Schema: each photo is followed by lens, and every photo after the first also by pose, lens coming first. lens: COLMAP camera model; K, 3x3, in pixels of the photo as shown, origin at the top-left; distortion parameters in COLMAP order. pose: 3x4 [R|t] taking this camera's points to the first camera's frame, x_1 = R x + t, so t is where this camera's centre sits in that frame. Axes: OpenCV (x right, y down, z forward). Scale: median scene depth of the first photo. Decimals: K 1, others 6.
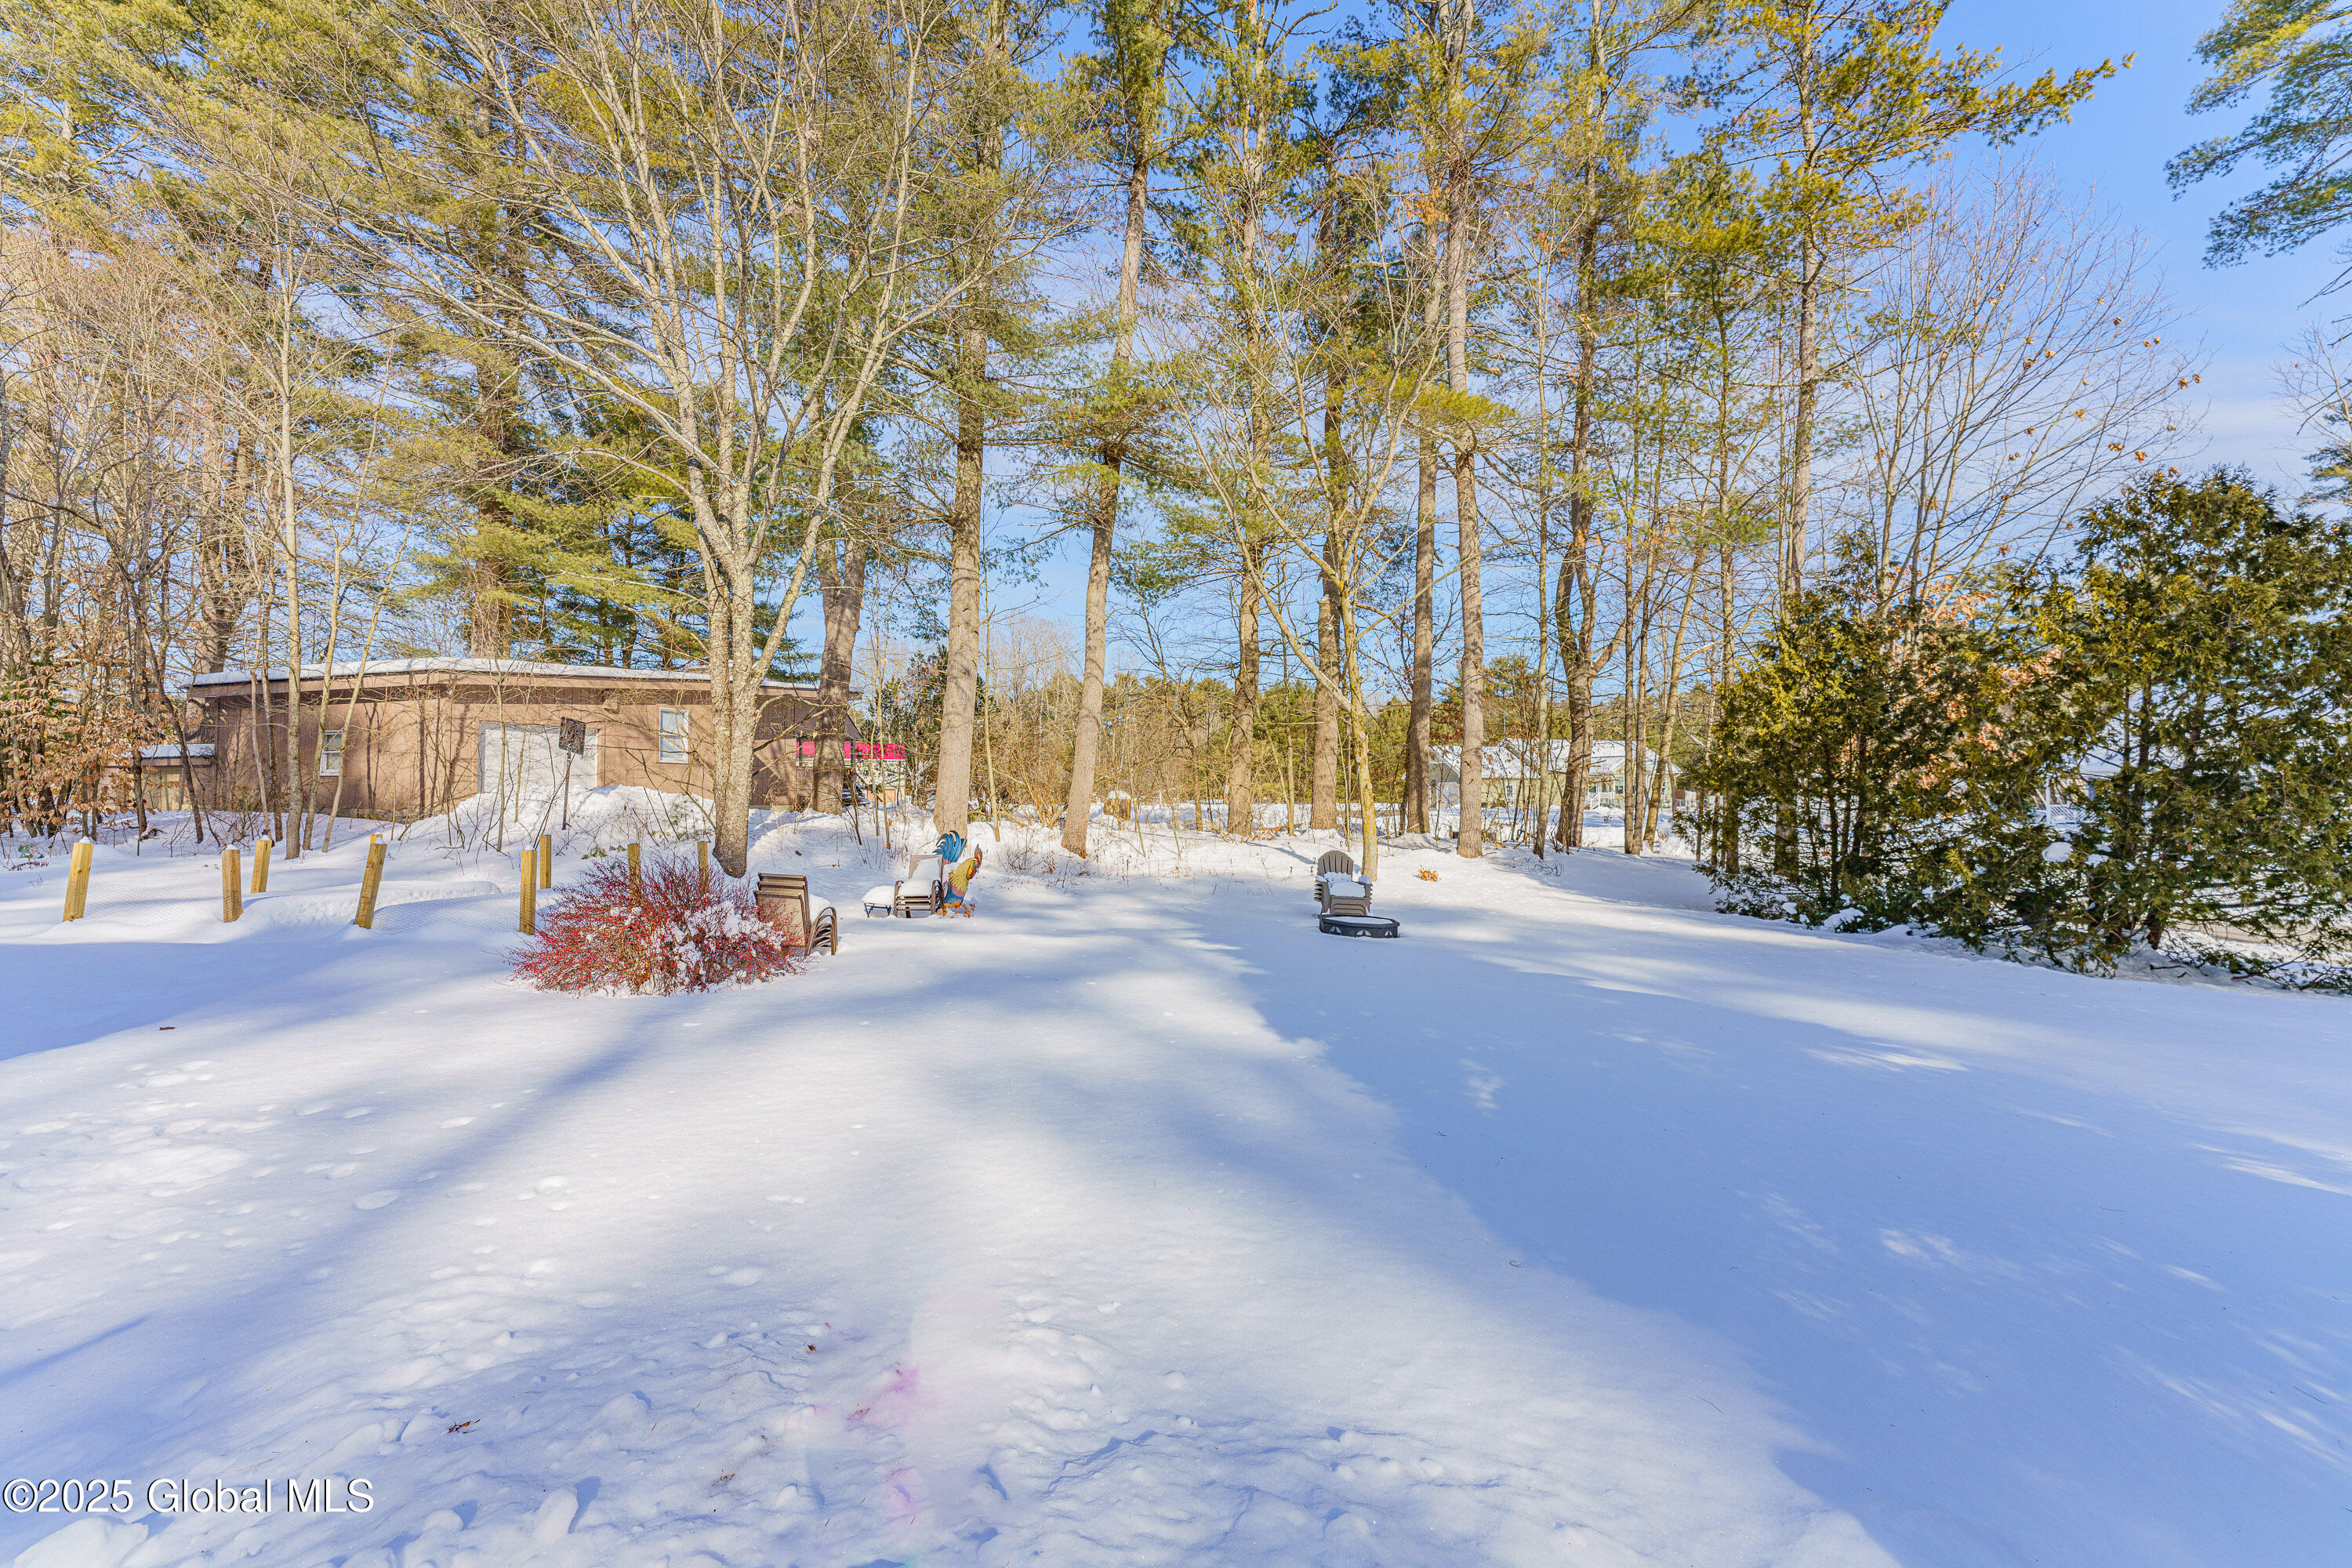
lens RADIAL K [[936.6, 0, 1175.0], [0, 936.6, 779.8], [0, 0, 1]] dist [0.002340, -0.000581]
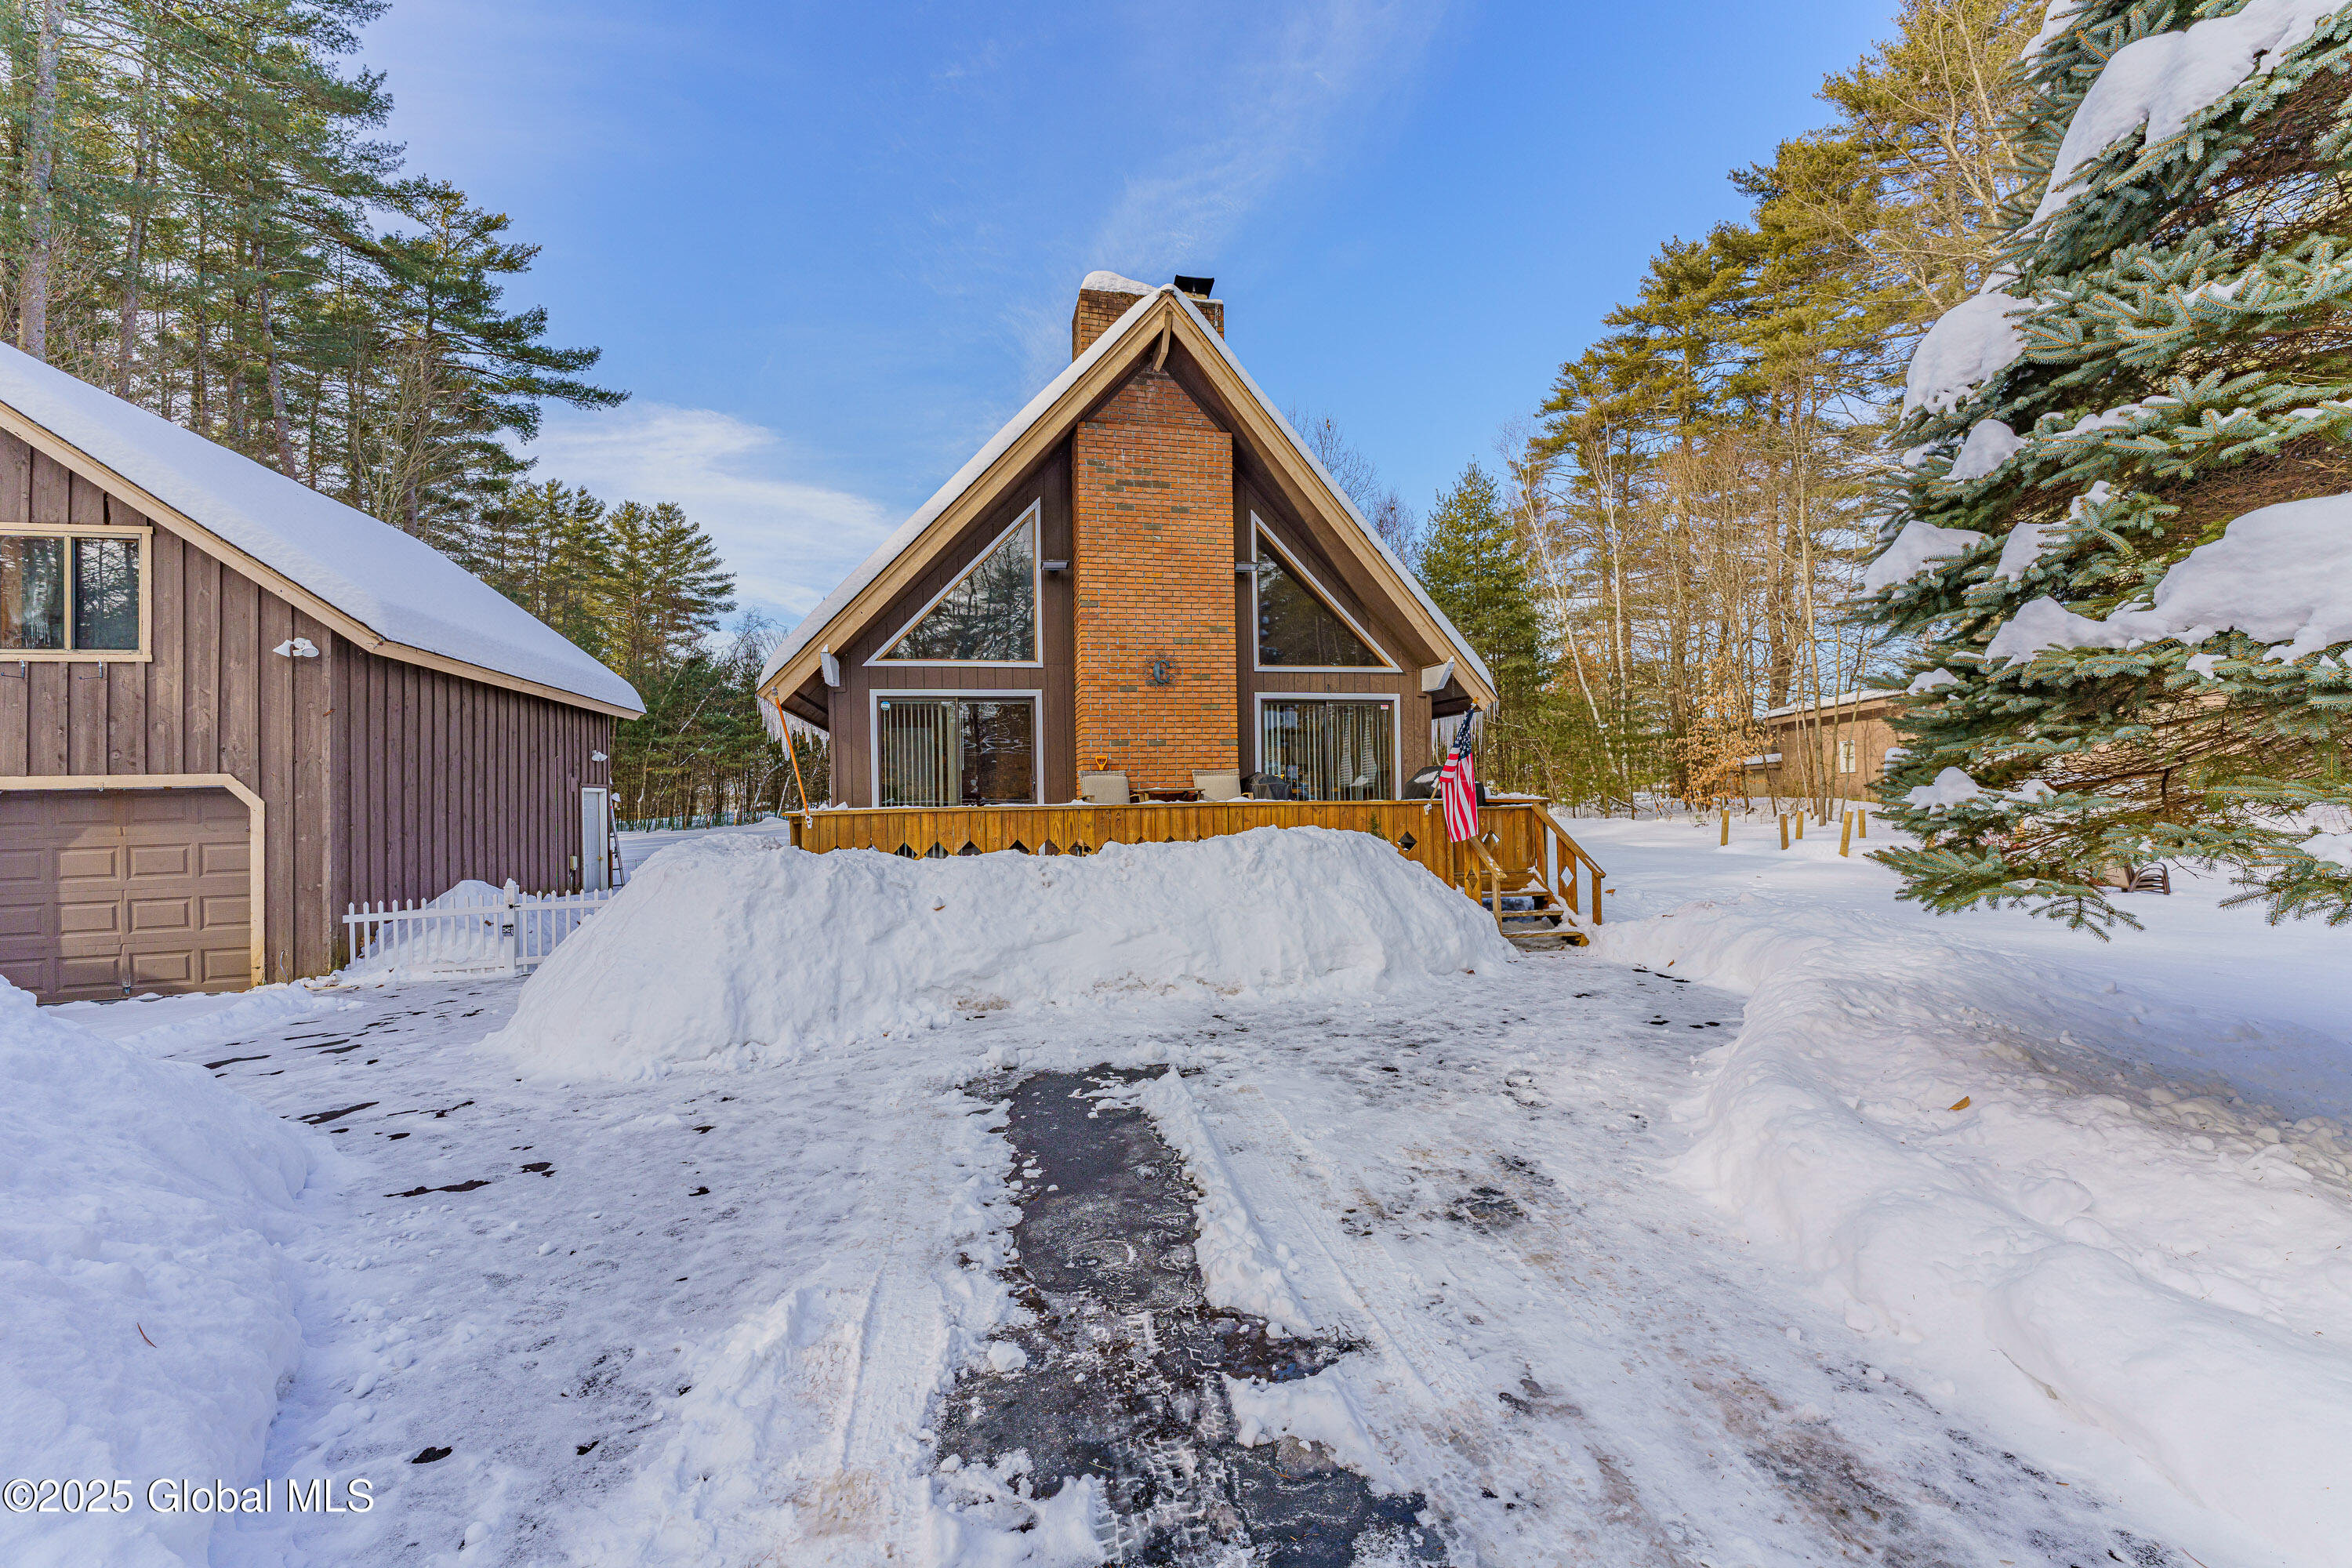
lens RADIAL K [[936.6, 0, 1175.0], [0, 936.6, 779.8], [0, 0, 1]] dist [0.002340, -0.000581]
pose [[0.191320, -0.025580, -0.981194, 0.347186], [0.035589, 0.999184, -0.019110, -0.002609], [0.980882, -0.031264, 0.192074, -0.319536]]
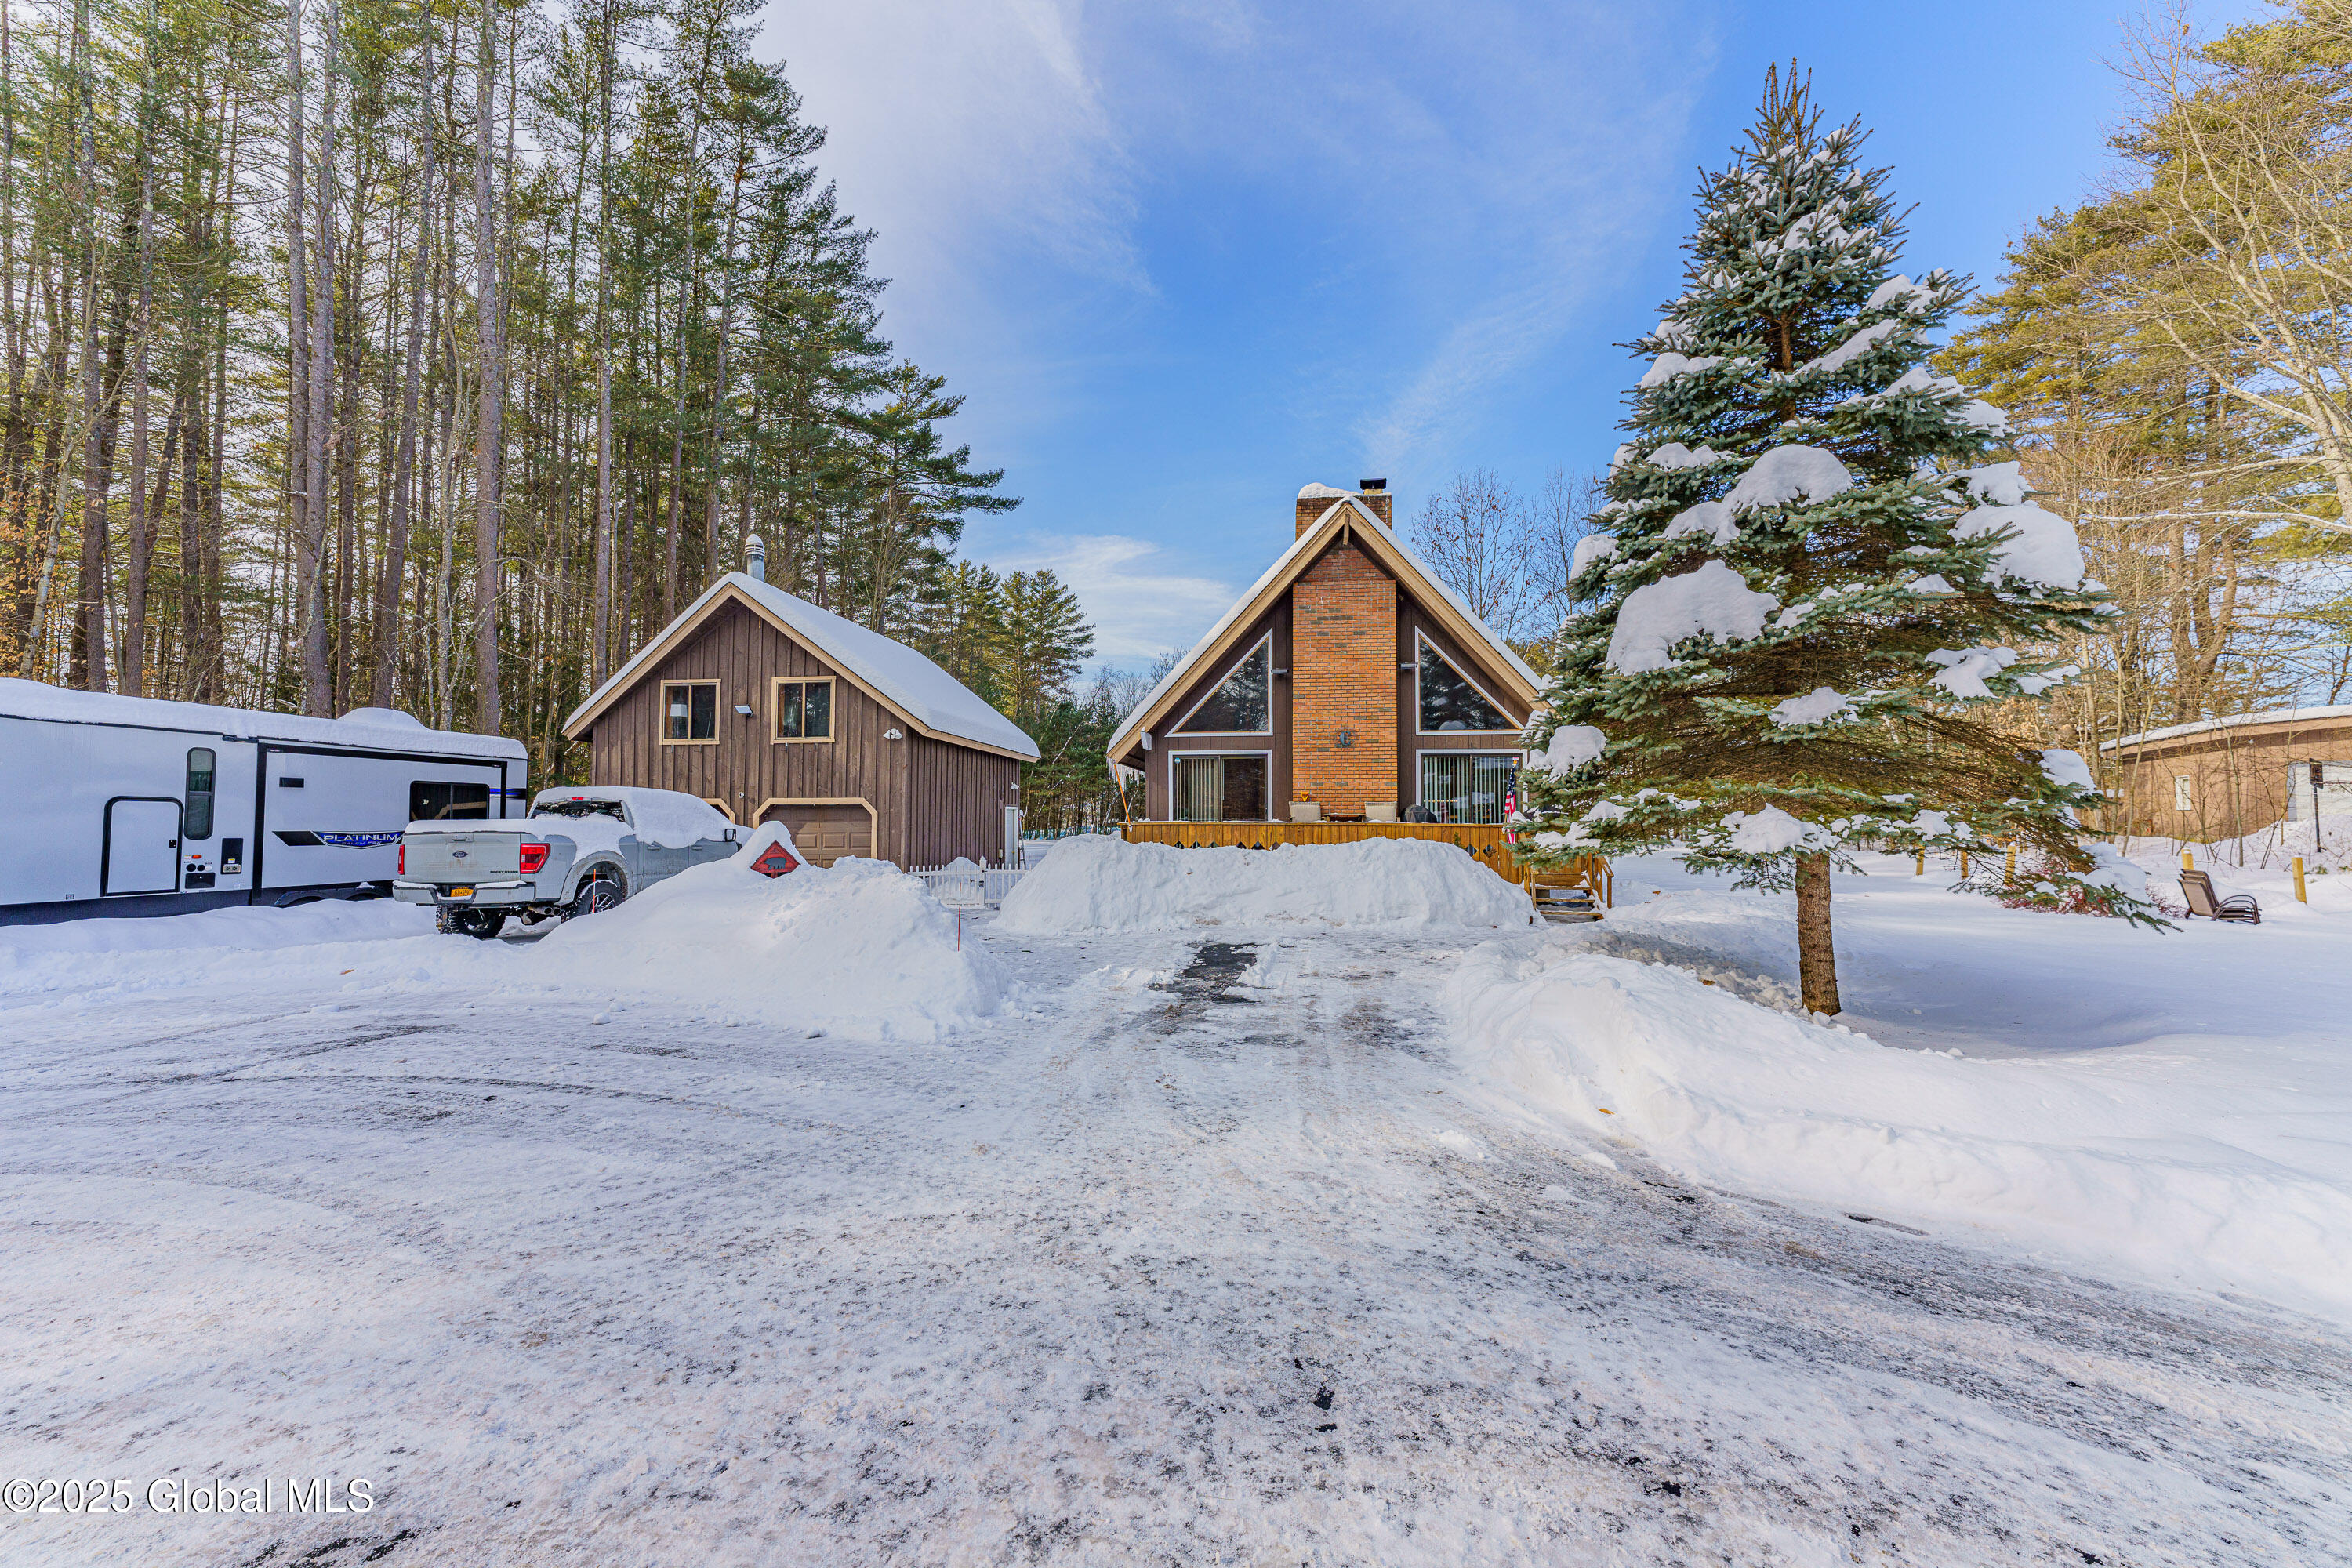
lens RADIAL K [[936.6, 0, 1175.0], [0, 936.6, 779.8], [0, 0, 1]] dist [0.002340, -0.000581]
pose [[-0.155922, -0.048998, -0.986553, 0.720710], [0.013138, 0.998578, -0.051671, 0.003990], [0.987682, -0.021018, -0.155056, -0.229908]]
